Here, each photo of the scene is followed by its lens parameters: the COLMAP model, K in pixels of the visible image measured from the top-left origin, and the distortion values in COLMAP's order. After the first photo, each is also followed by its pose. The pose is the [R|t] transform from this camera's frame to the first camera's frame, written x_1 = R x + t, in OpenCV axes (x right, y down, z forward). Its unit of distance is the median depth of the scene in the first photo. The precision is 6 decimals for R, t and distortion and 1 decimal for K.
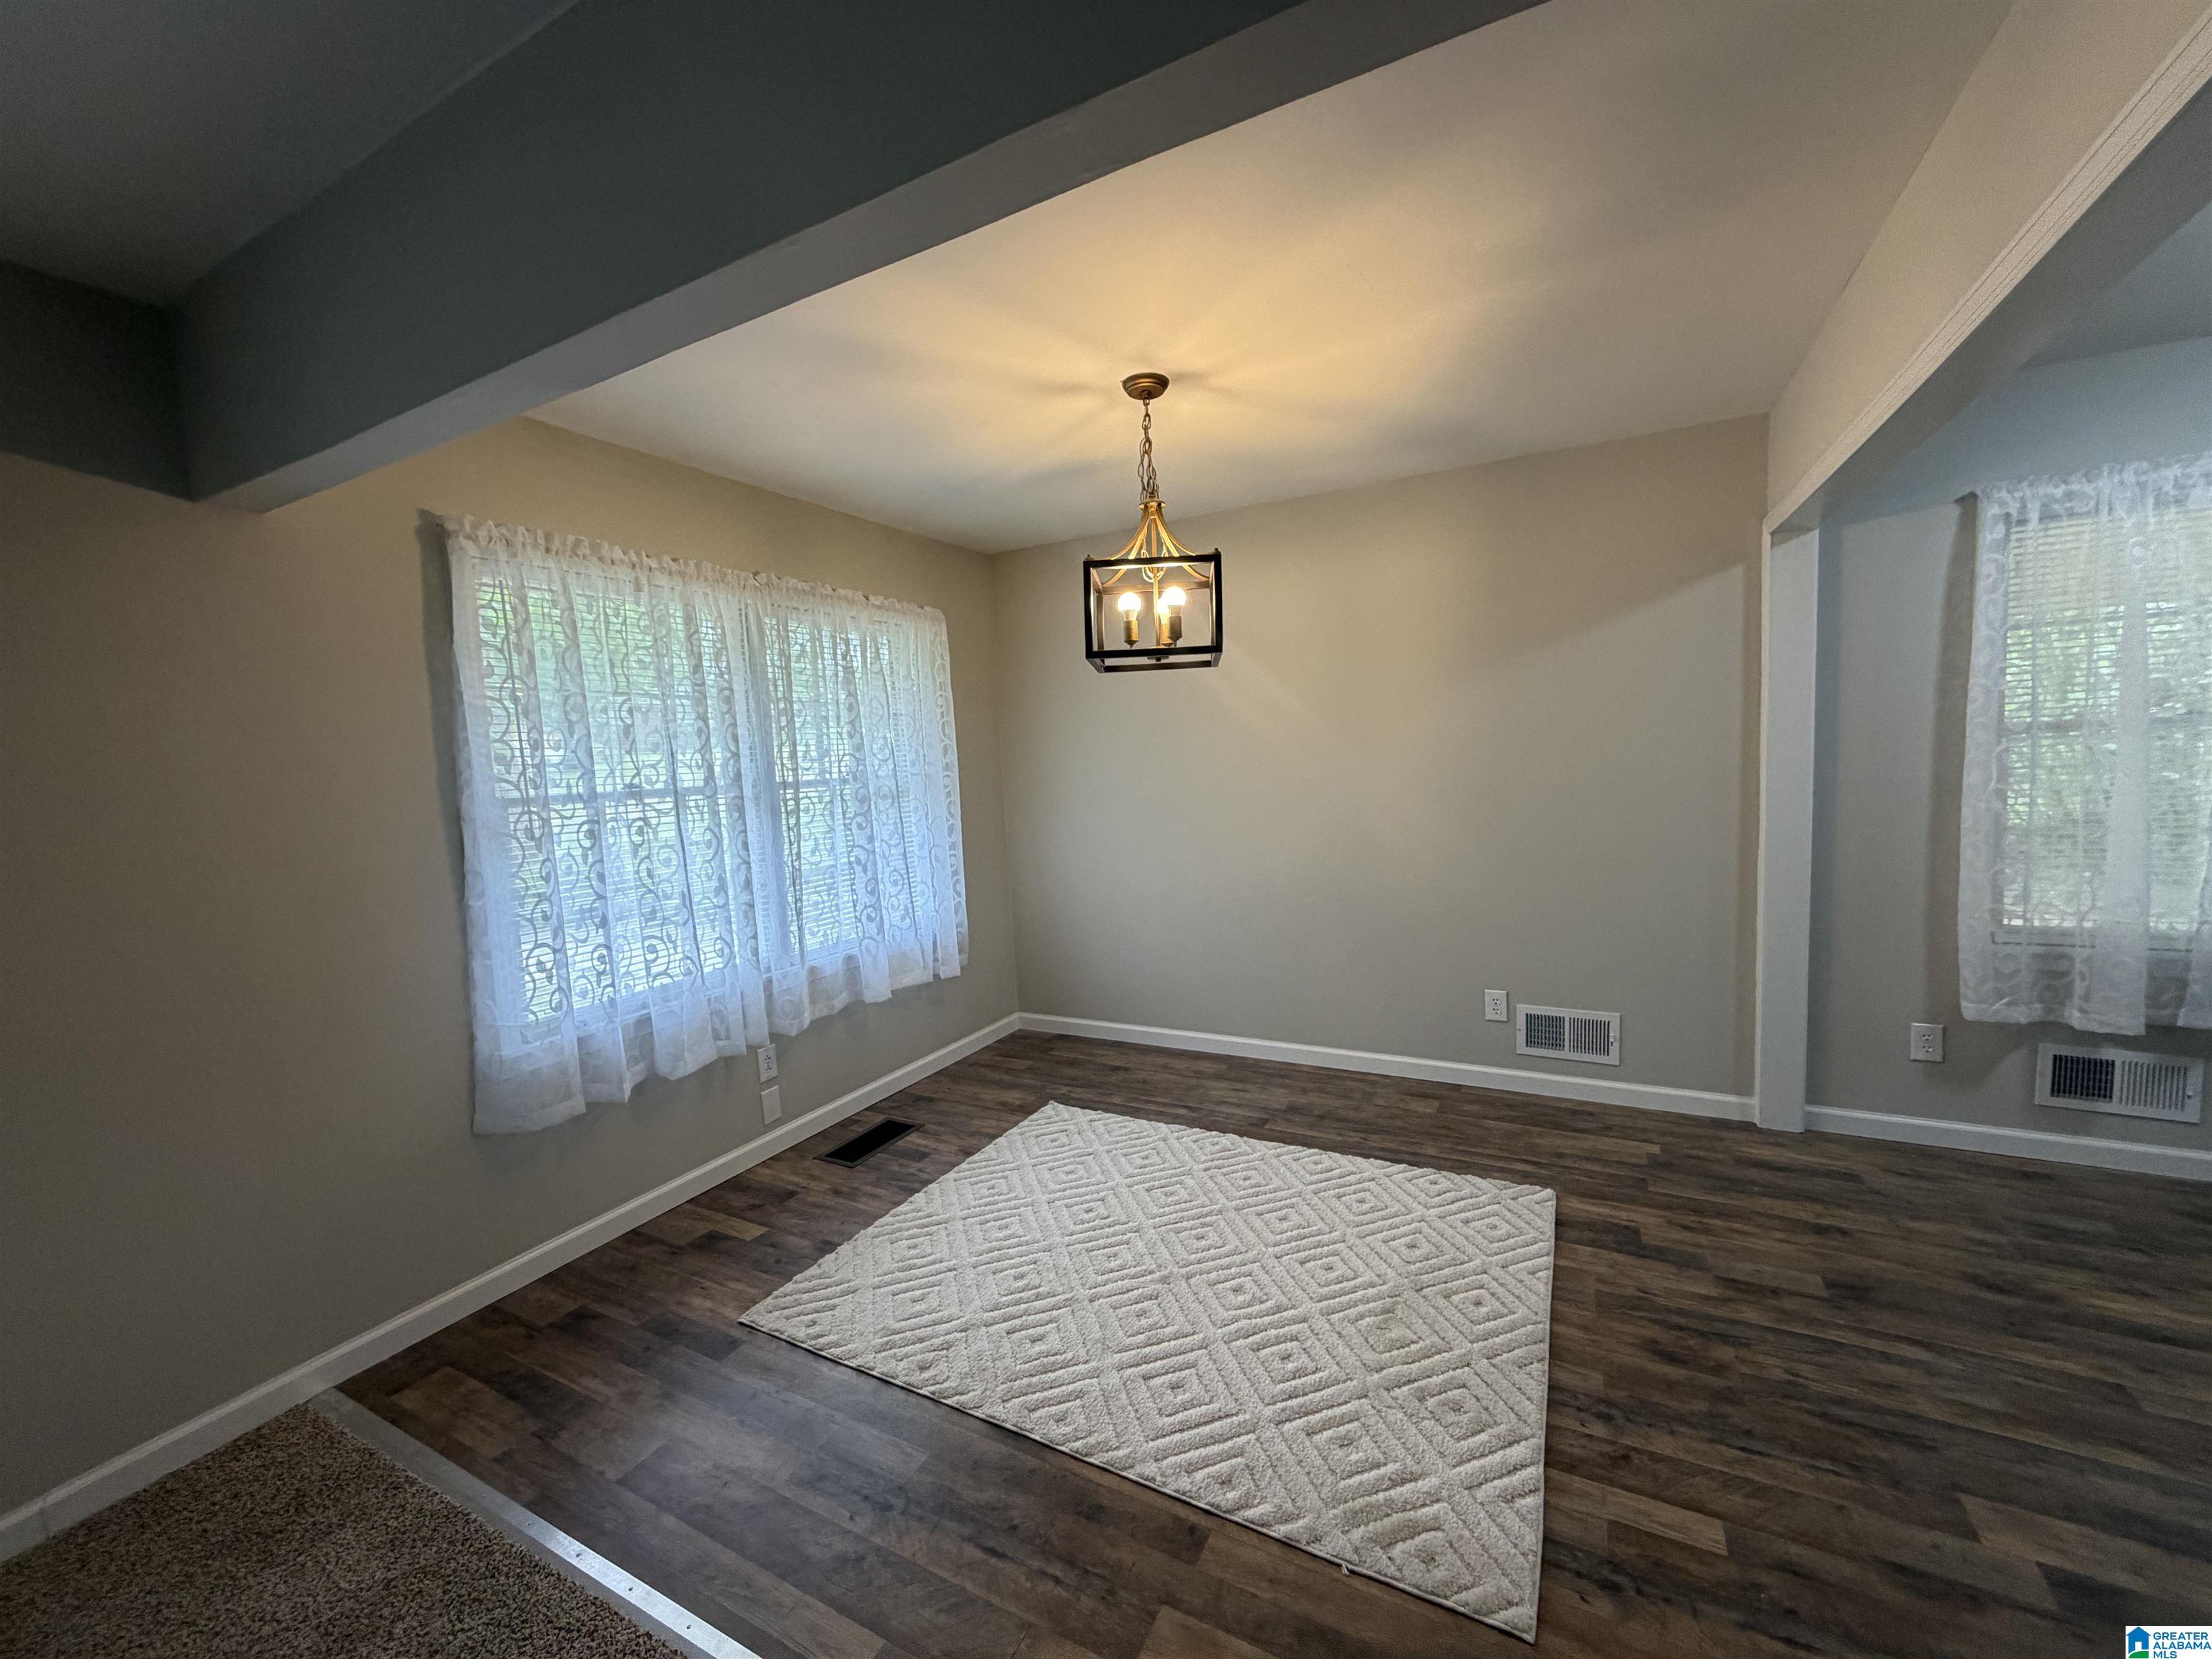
lens RADIAL K [[879.7, 0, 1106.8], [0, 879.7, 841.6], [0, 0, 1]] dist [0.000378, -0.000009]
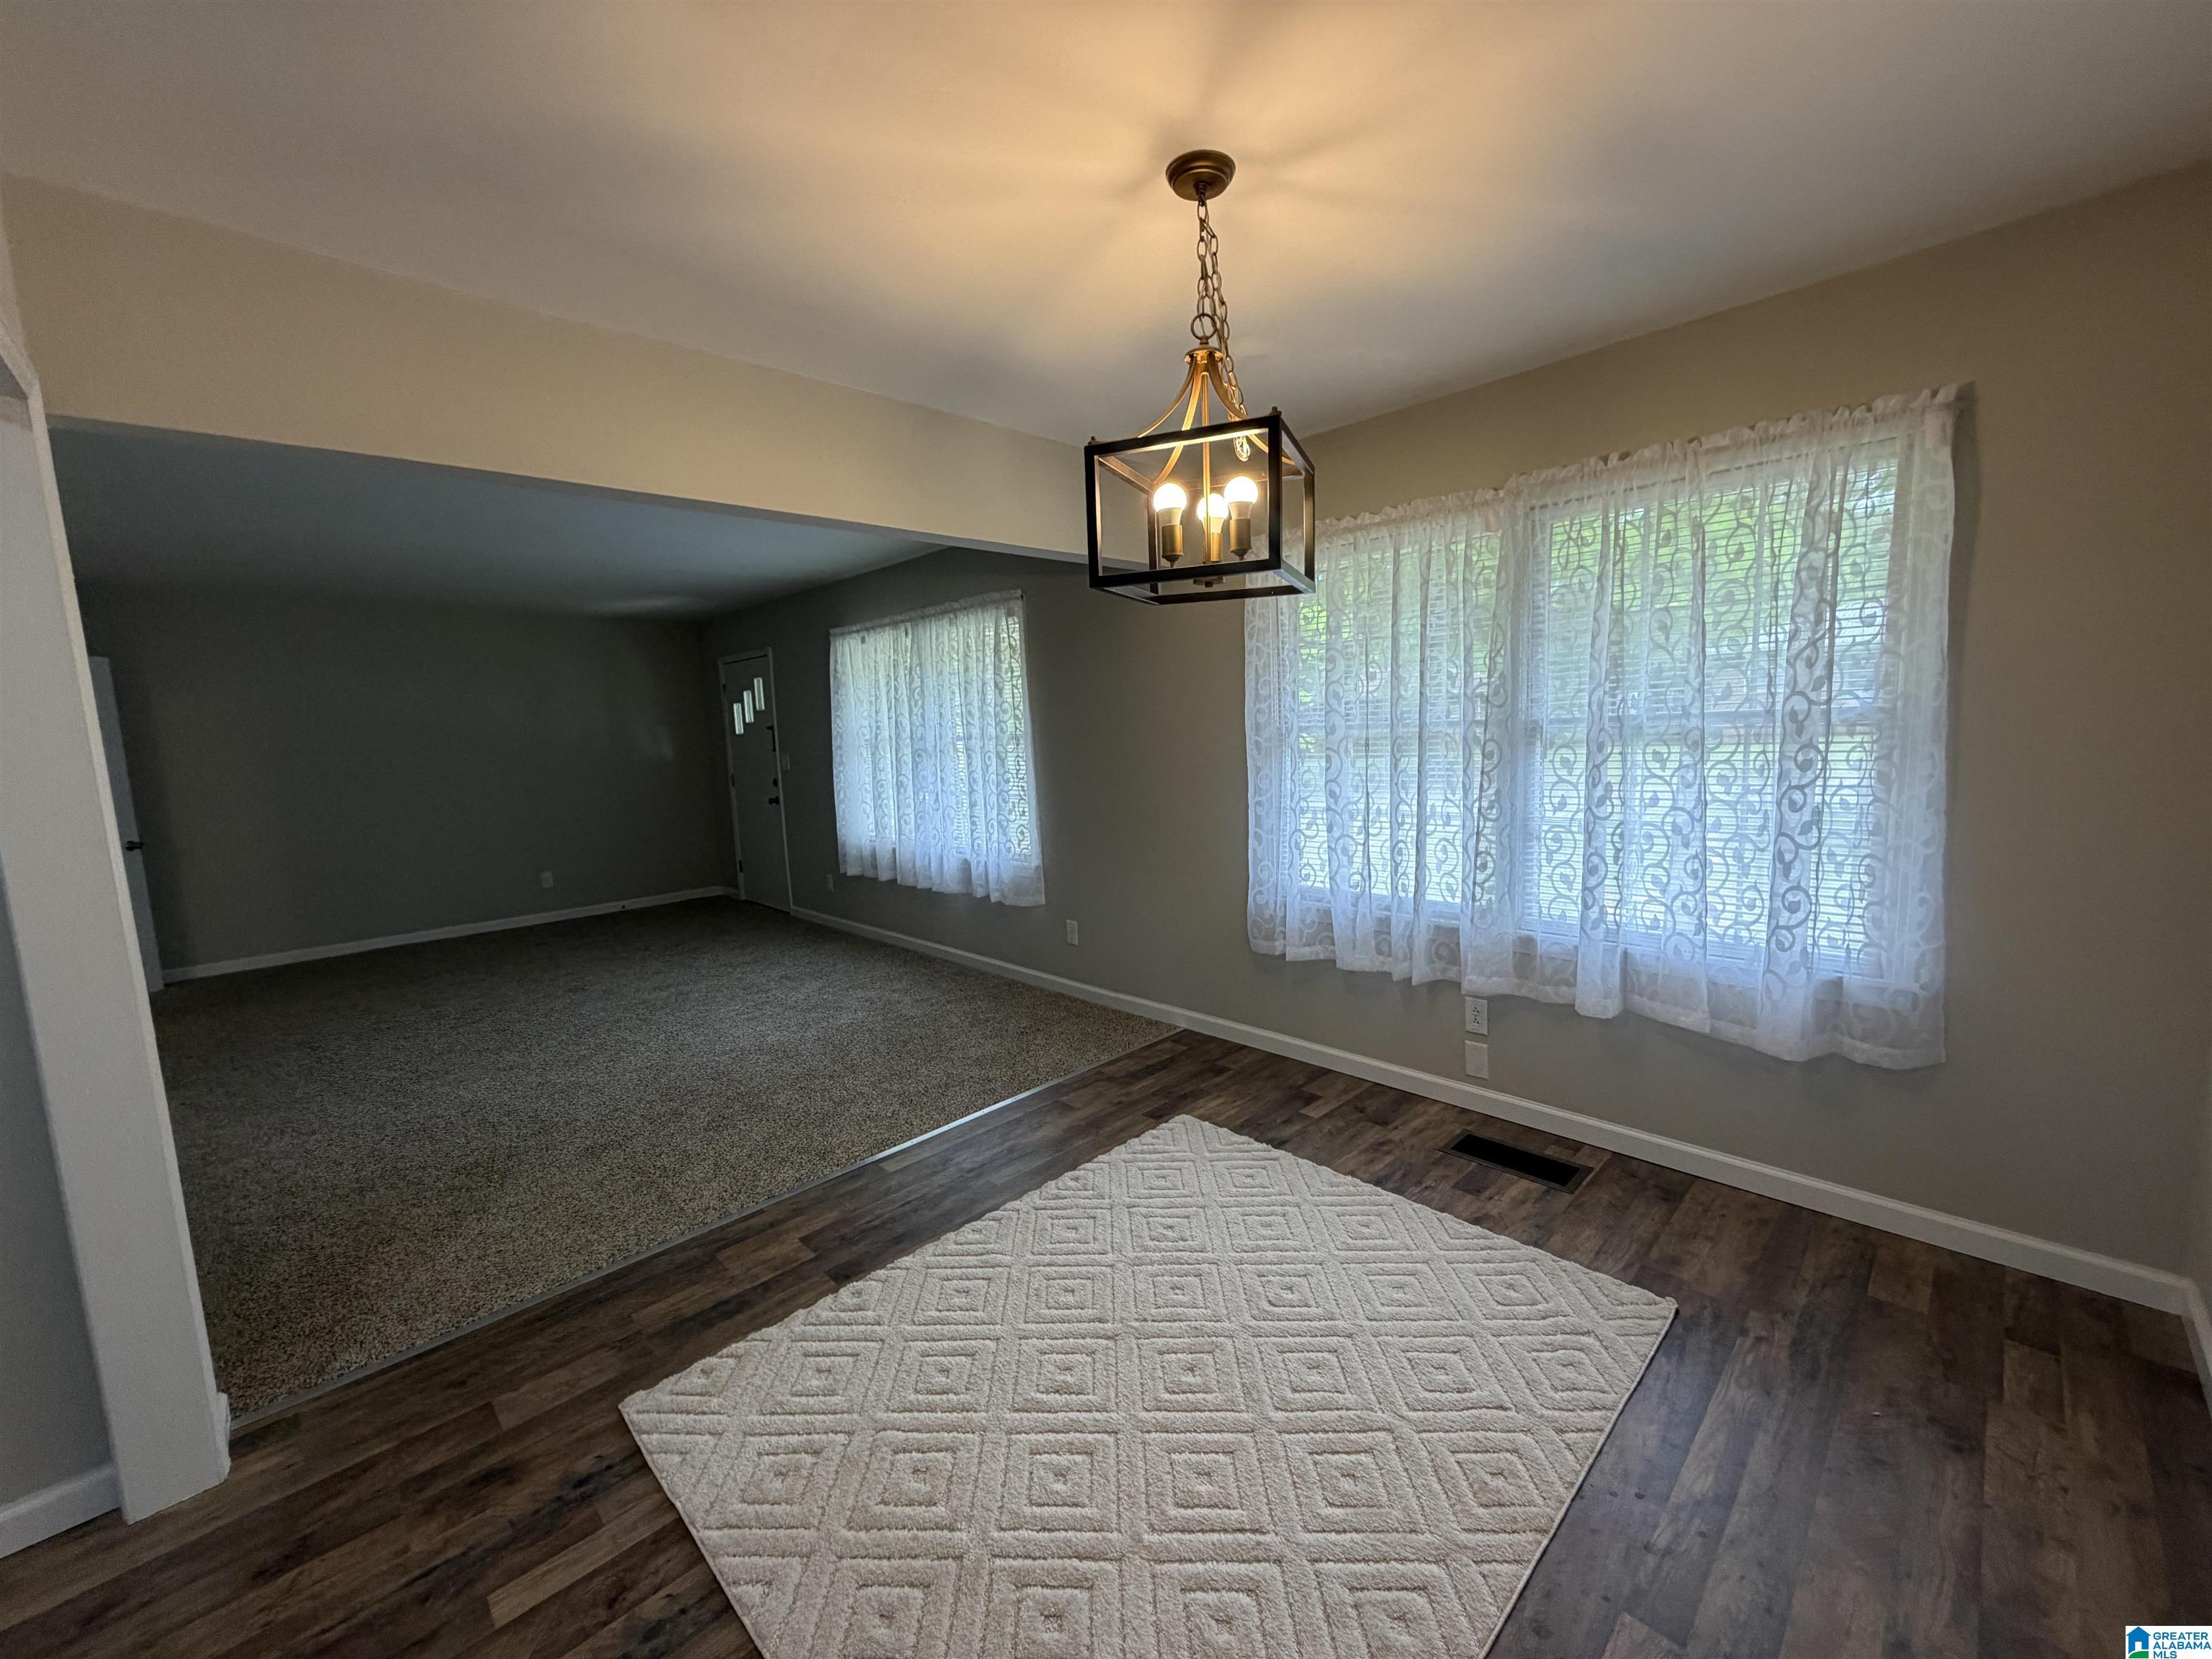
lens RADIAL K [[879.7, 0, 1098.6], [0, 879.7, 840.2], [0, 0, 1]] dist [0.000378, -0.000009]
pose [[-0.303467, 0.182088, -0.935282, 0.689304], [-0.038852, 0.978390, 0.203086, -0.128718], [0.952050, 0.097968, -0.289834, 1.009881]]
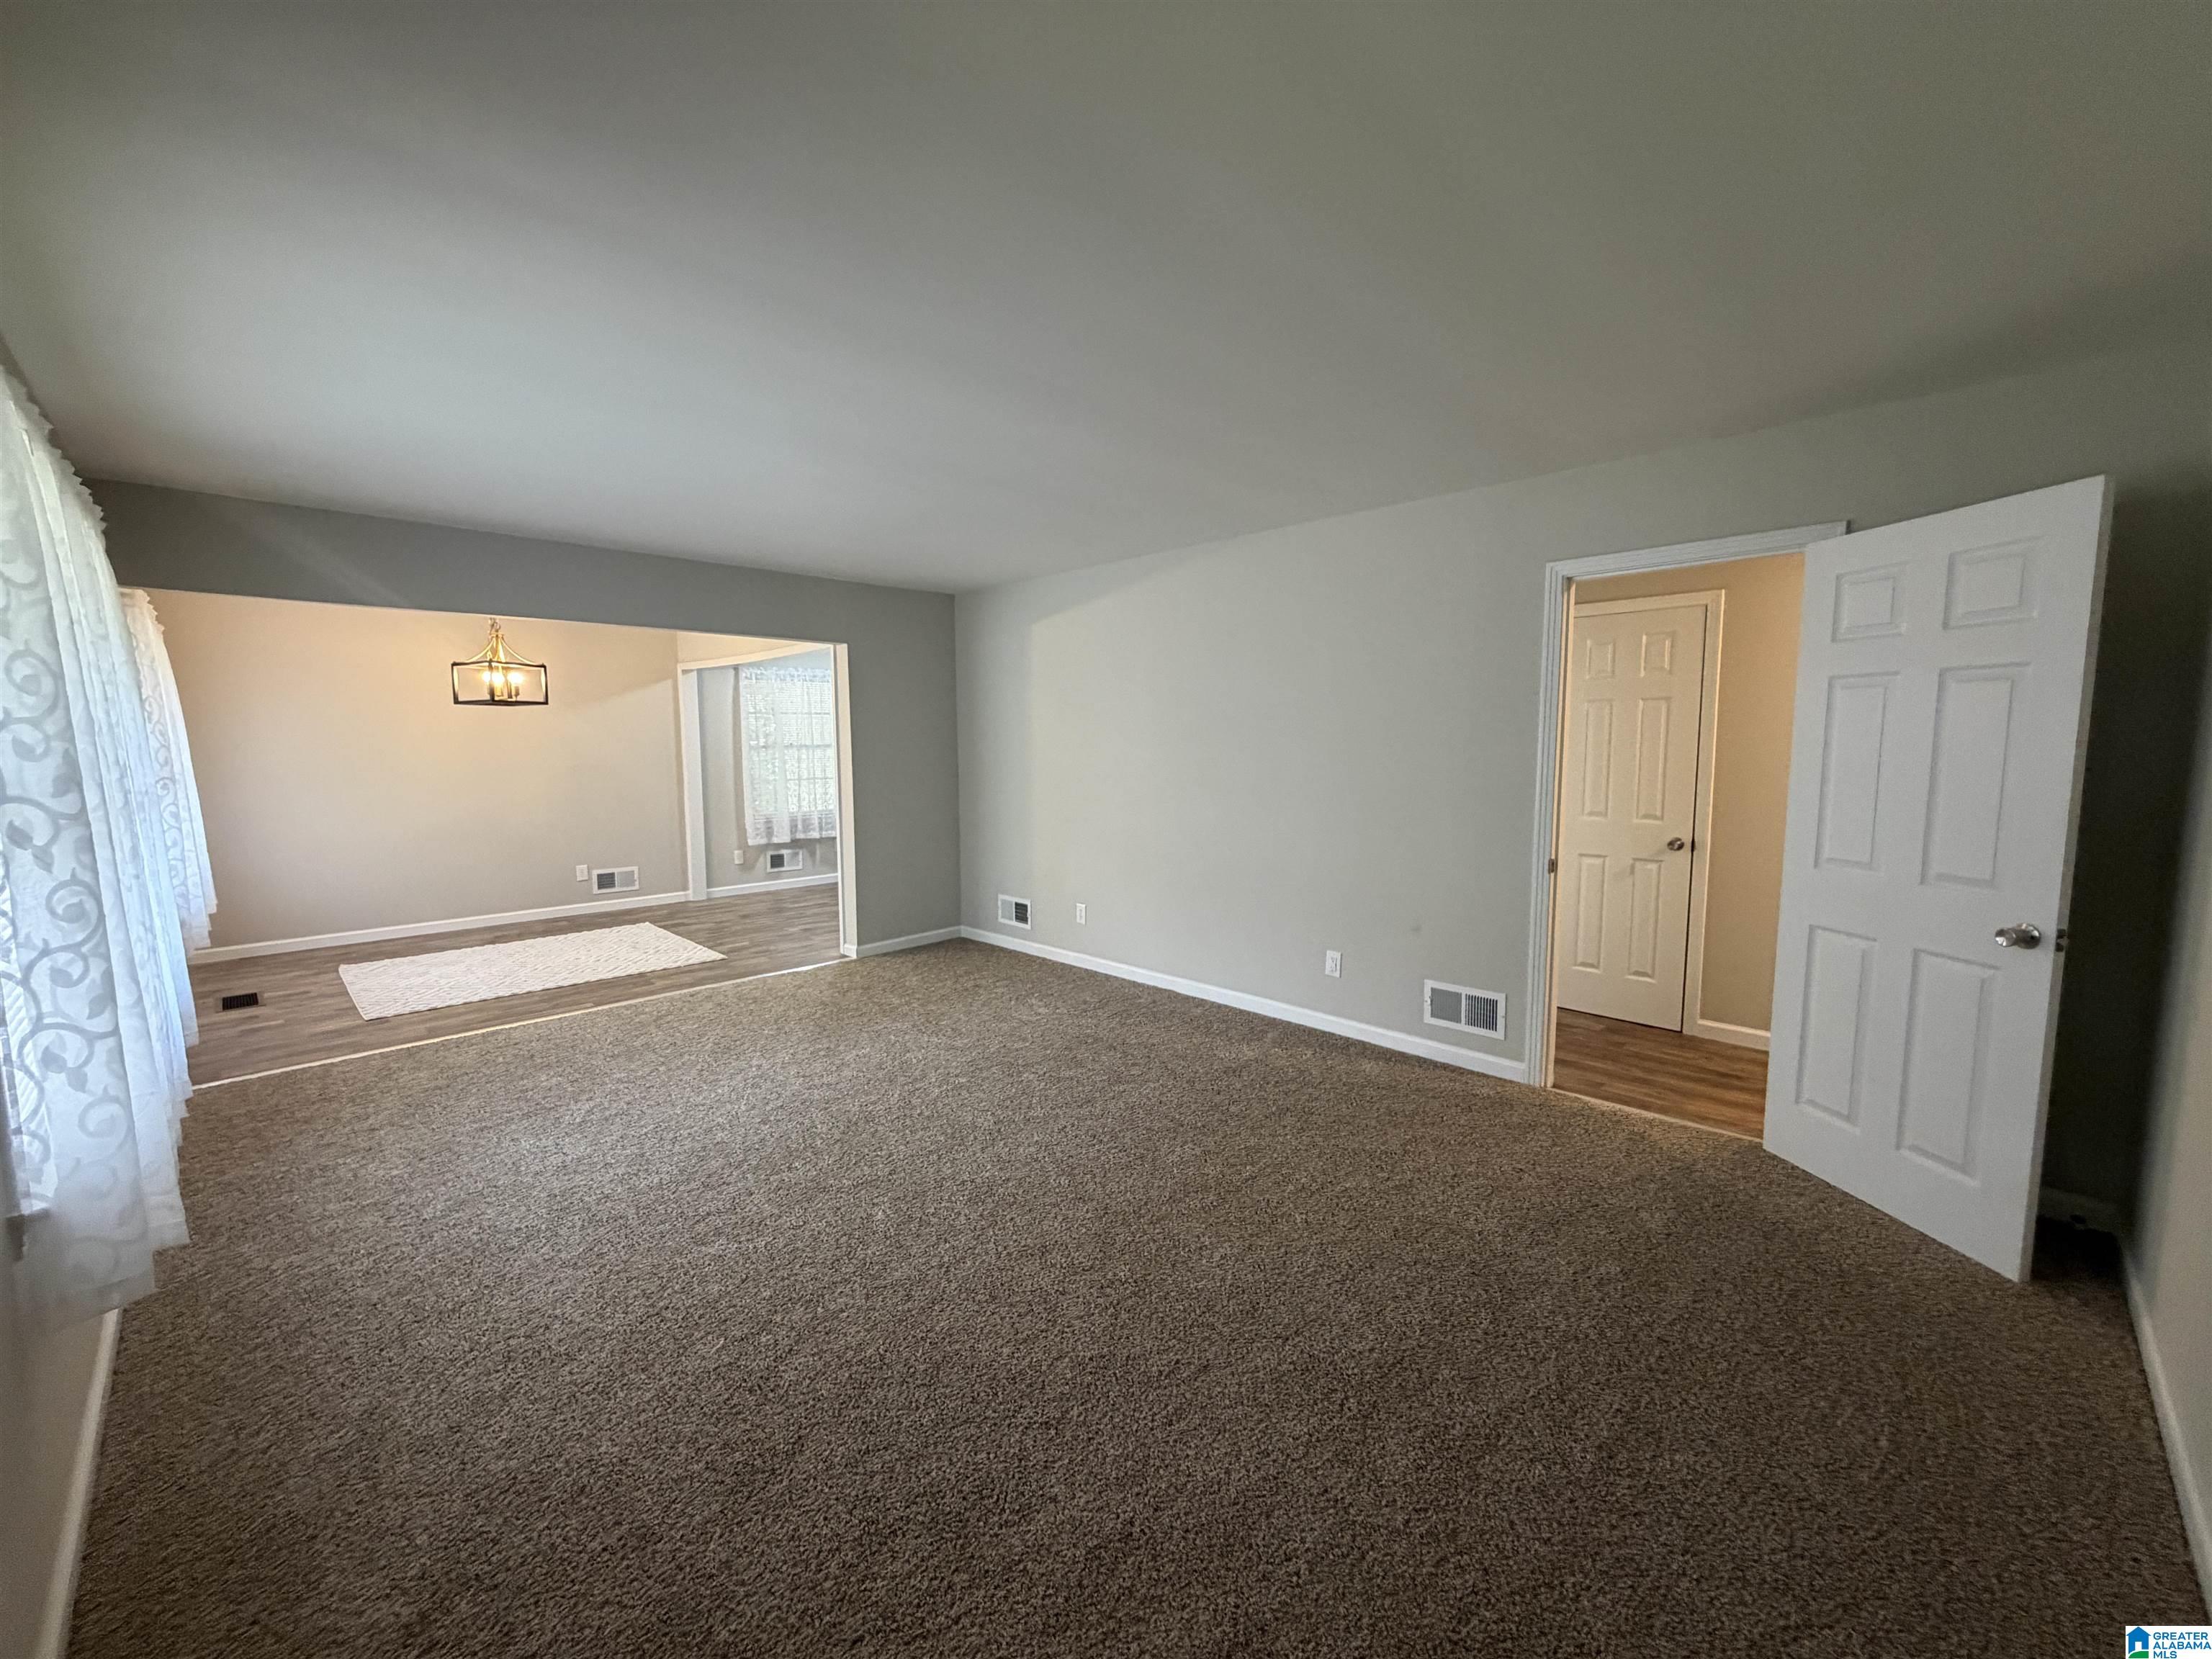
lens RADIAL K [[879.7, 0, 1096.8], [0, 879.7, 827.2], [0, 0, 1]] dist [0.000378, -0.000009]
pose [[0.294663, -0.051546, 0.954210, -1.505774], [0.086484, 0.995885, 0.027091, 0.164902], [-0.951680, 0.074541, 0.297908, -0.997989]]
